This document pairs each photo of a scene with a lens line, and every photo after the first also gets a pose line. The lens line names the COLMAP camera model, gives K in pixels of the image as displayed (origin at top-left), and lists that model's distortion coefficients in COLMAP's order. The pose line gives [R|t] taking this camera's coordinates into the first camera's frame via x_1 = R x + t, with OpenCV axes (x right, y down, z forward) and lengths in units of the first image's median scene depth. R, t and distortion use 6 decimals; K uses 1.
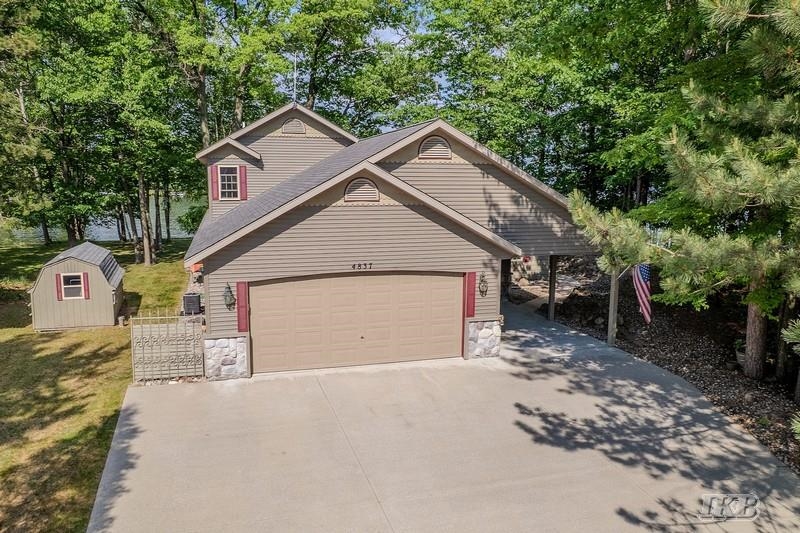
lens RADIAL K [[608.1, 0, 400.0], [0, 608.1, 266.5], [0, 0, 1]] dist [-0.074978, 0.051383]
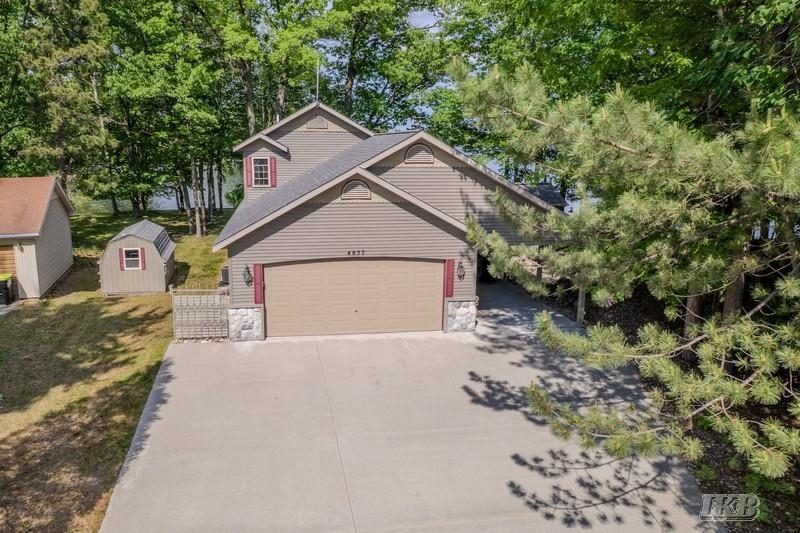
lens RADIAL K [[606.9, 0, 374.0], [0, 606.9, 266.6], [0, 0, 1]] dist [-0.055423, 0.000154]
pose [[0.990835, 0.029590, -0.131796, 0.127633], [-0.022007, 0.998037, 0.058625, -0.042962], [0.133272, -0.055188, 0.989542, -0.184261]]
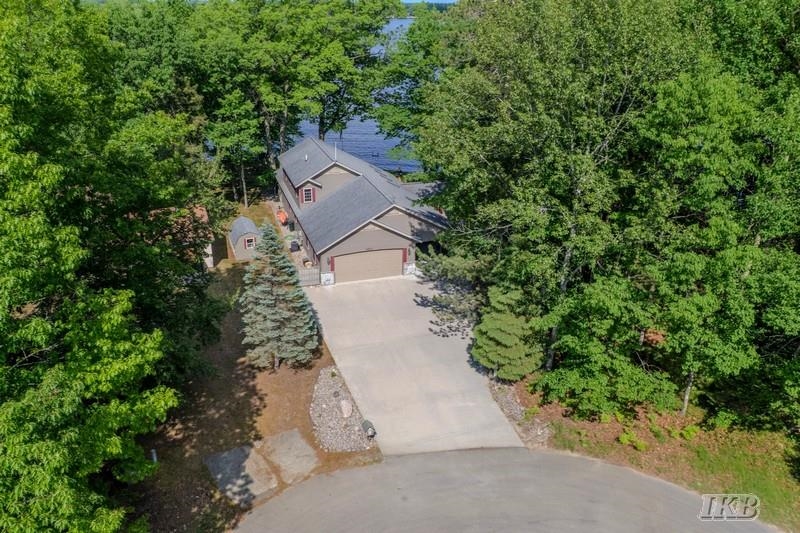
lens RADIAL K [[599.3, 0, 398.6], [0, 599.3, 267.9], [0, 0, 1]] dist [-0.066675, -0.002203]
pose [[0.999329, -0.007924, 0.035749, -0.021397], [-0.001854, 0.964098, 0.265539, -0.688067], [-0.036570, -0.265427, 0.963437, -1.891974]]
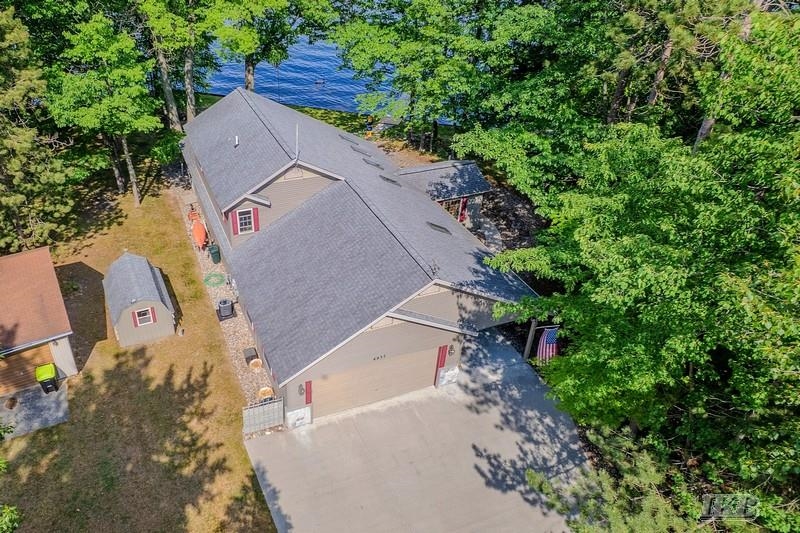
lens RADIAL K [[606.5, 0, 337.7], [0, 606.5, 266.6], [0, 0, 1]] dist [-0.081233, 0.065511]
pose [[0.996778, -0.042289, 0.068154, -0.255519], [0.008794, 0.902215, 0.431197, -0.850059], [-0.079724, -0.429208, 0.899680, -0.286556]]
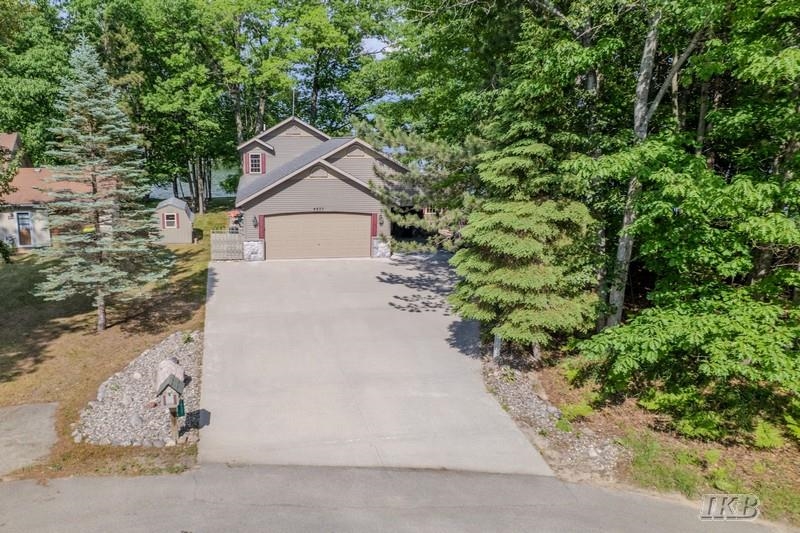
lens RADIAL K [[606.5, 0, 337.7], [0, 606.5, 266.6], [0, 0, 1]] dist [-0.081233, 0.065511]
pose [[0.990646, 0.029635, -0.133200, 0.268575], [-0.021781, 0.997958, 0.060039, 0.066781], [0.134707, -0.056576, 0.989269, -0.985855]]
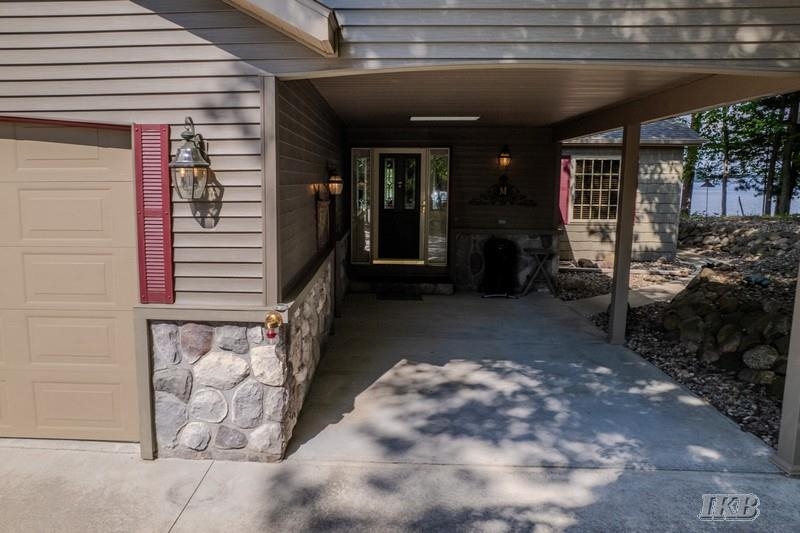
lens RADIAL K [[609.0, 0, 347.6], [0, 609.0, 265.3], [0, 0, 1]] dist [-0.069033, 0.000300]
pose [[0.939531, 0.048398, -0.339026, 0.287040], [-0.048899, 0.998779, 0.007069, 0.062729], [0.338954, 0.009937, 0.940750, 0.798448]]
